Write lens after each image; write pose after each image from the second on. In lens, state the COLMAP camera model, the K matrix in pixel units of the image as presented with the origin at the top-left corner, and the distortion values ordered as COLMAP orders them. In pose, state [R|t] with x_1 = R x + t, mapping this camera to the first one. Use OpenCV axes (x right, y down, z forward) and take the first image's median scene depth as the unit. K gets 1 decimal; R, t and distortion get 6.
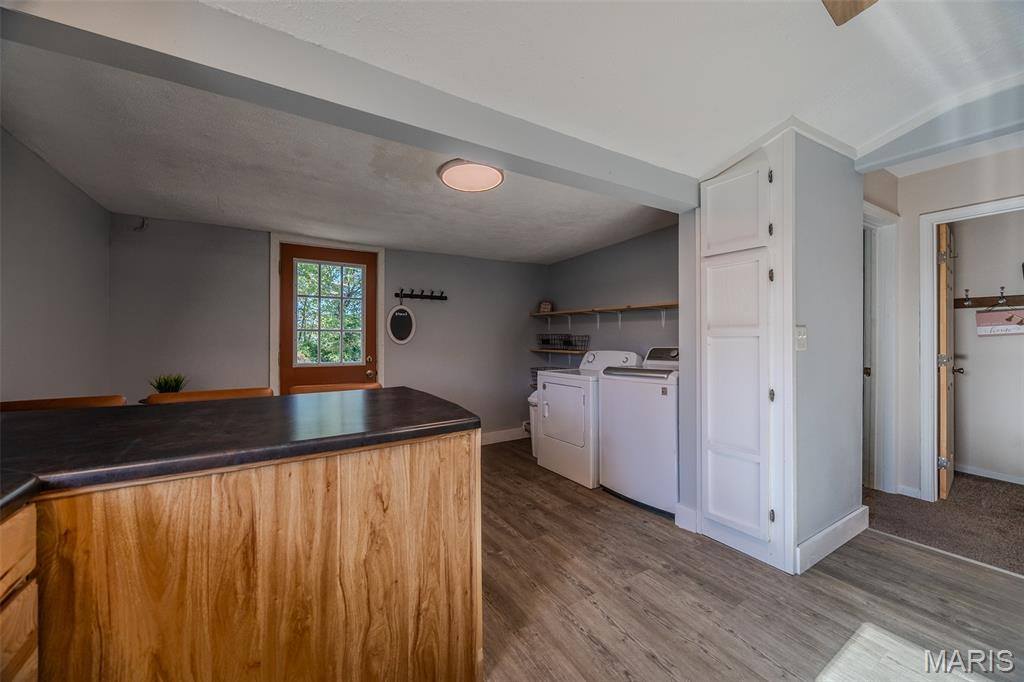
lens RADIAL K [[390.4, 0, 510.9], [0, 390.4, 339.3], [0, 0, 1]] dist [0.000206, -0.000666]
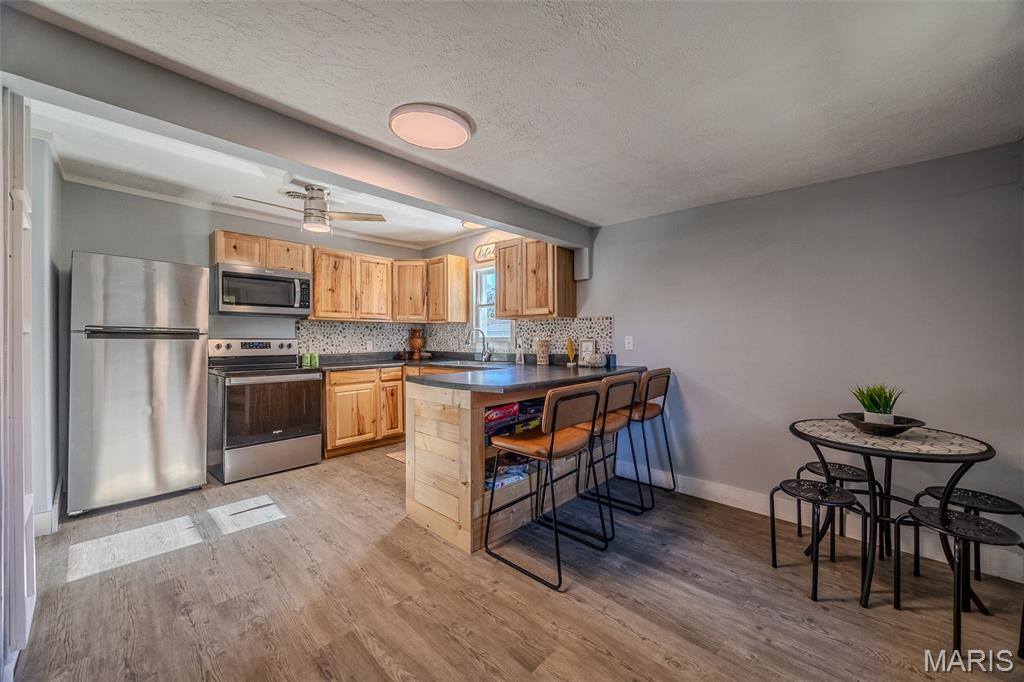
lens RADIAL K [[390.4, 0, 515.4], [0, 390.4, 341.1], [0, 0, 1]] dist [0.000206, -0.000666]
pose [[-0.964665, 0.006770, -0.263391, -0.048539], [0.003345, 0.999904, 0.013451, -0.001241], [0.263457, 0.012095, -0.964595, 1.594249]]
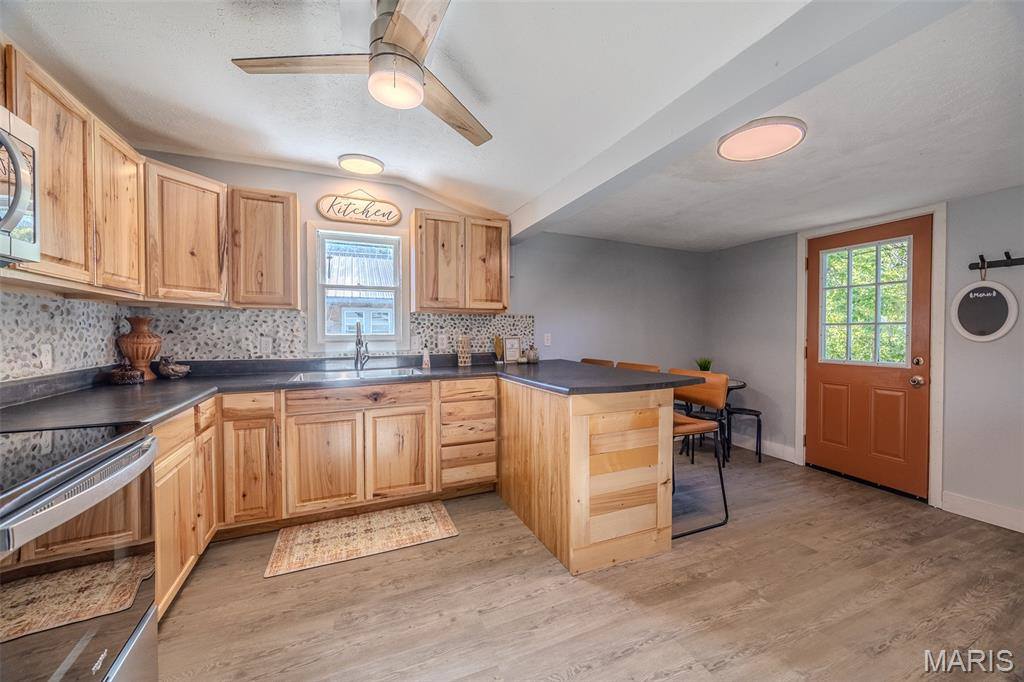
lens RADIAL K [[390.4, 0, 516.2], [0, 390.4, 337.9], [0, 0, 1]] dist [0.000206, -0.000666]
pose [[-0.143616, 0.013041, -0.989548, 0.724753], [-0.001843, 0.999908, 0.013445, -0.001873], [0.989632, 0.003755, -0.143579, 0.531207]]
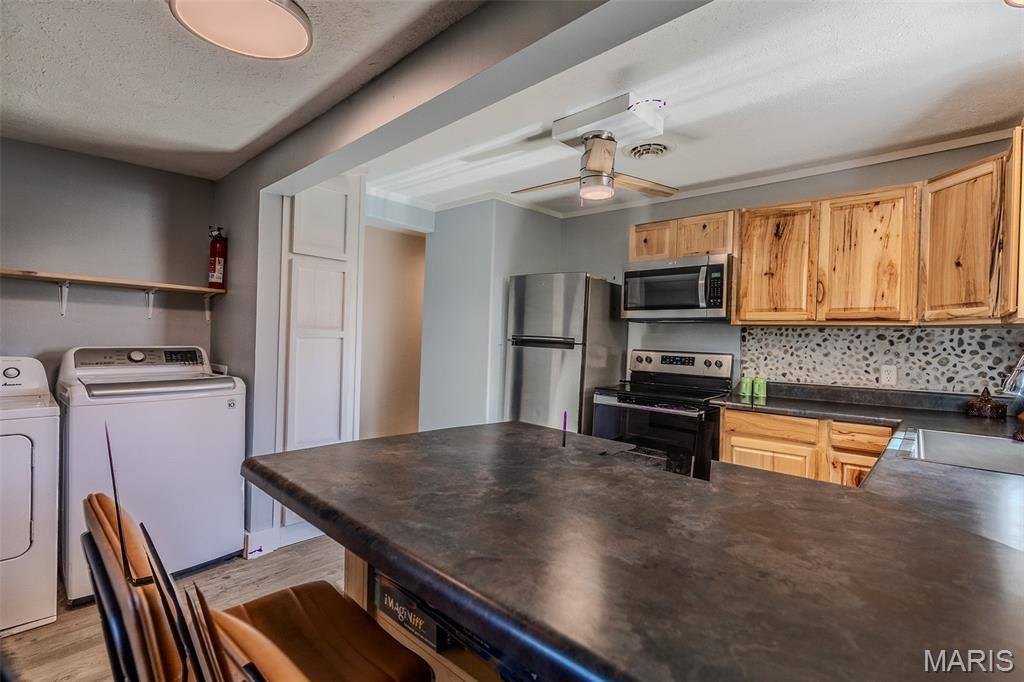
lens RADIAL K [[465.3, 0, 513.0], [0, 465.3, 345.1], [0, 0, 1]] dist [0.000800, 0.000665]
pose [[-0.269686, -0.013975, 0.962847, -0.686959], [-0.027190, 0.999607, 0.006893, -0.010046], [-0.962564, -0.024320, -0.269959, 0.723098]]
